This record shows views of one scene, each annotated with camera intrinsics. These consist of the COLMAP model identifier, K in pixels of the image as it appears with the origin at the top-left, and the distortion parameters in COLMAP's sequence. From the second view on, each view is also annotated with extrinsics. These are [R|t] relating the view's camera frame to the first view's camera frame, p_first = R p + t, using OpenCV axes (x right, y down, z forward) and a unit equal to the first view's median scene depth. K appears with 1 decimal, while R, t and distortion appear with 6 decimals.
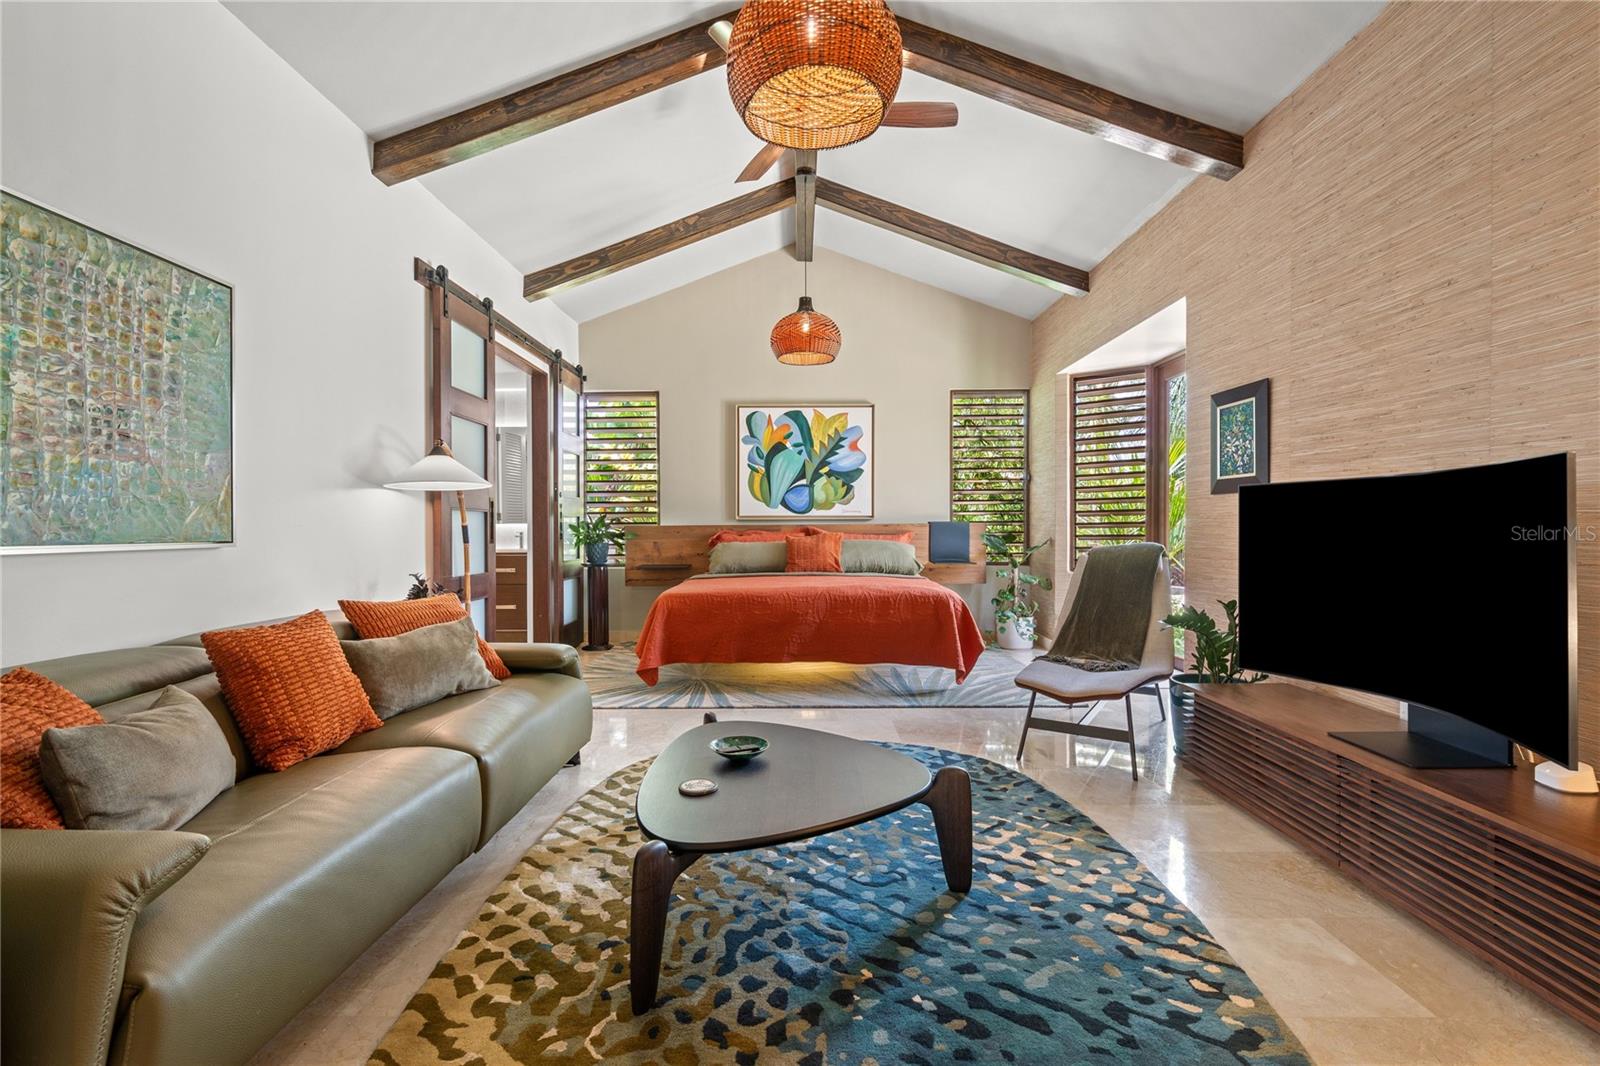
lens RADIAL K [[738.8, 0, 799.3], [0, 738.8, 530.7], [0, 0, 1]] dist [0.005611, 0.000198]
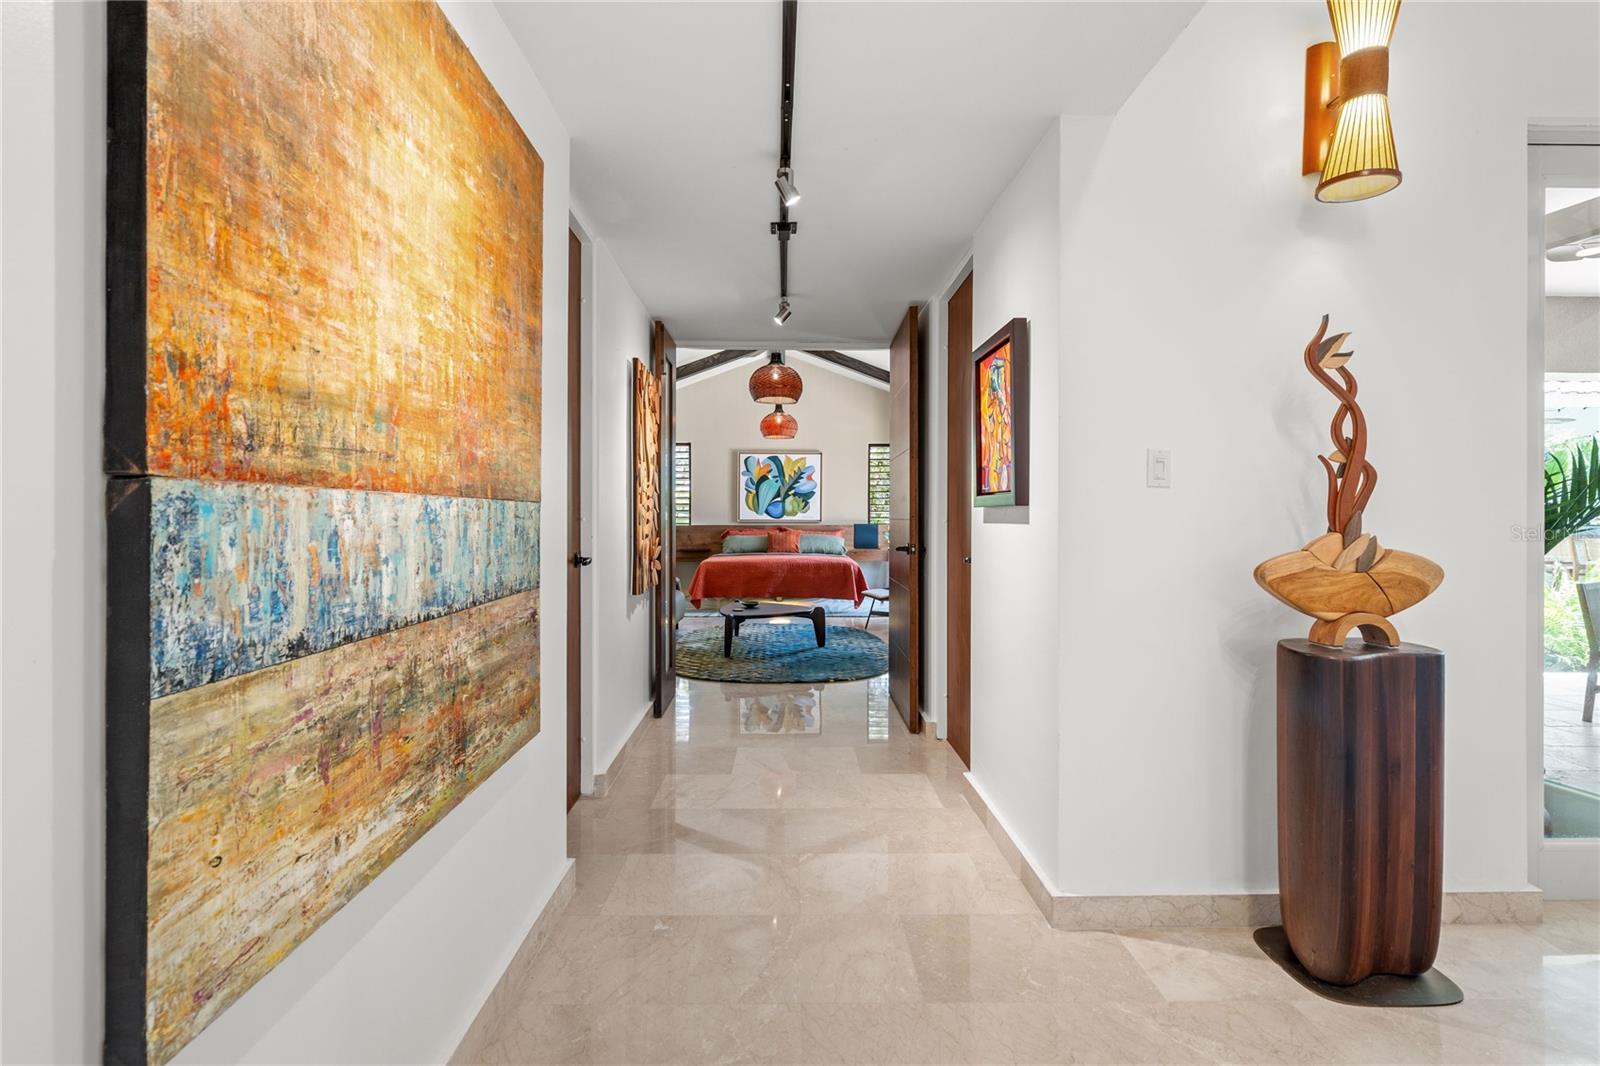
lens RADIAL K [[738.8, 0, 800.6], [0, 738.8, 527.9], [0, 0, 1]] dist [0.005611, 0.000198]
pose [[0.999667, 0.007616, 0.024659, 0.015208], [-0.007662, 0.999969, 0.001806, -0.005720], [-0.024645, -0.001995, 0.999694, -0.701928]]
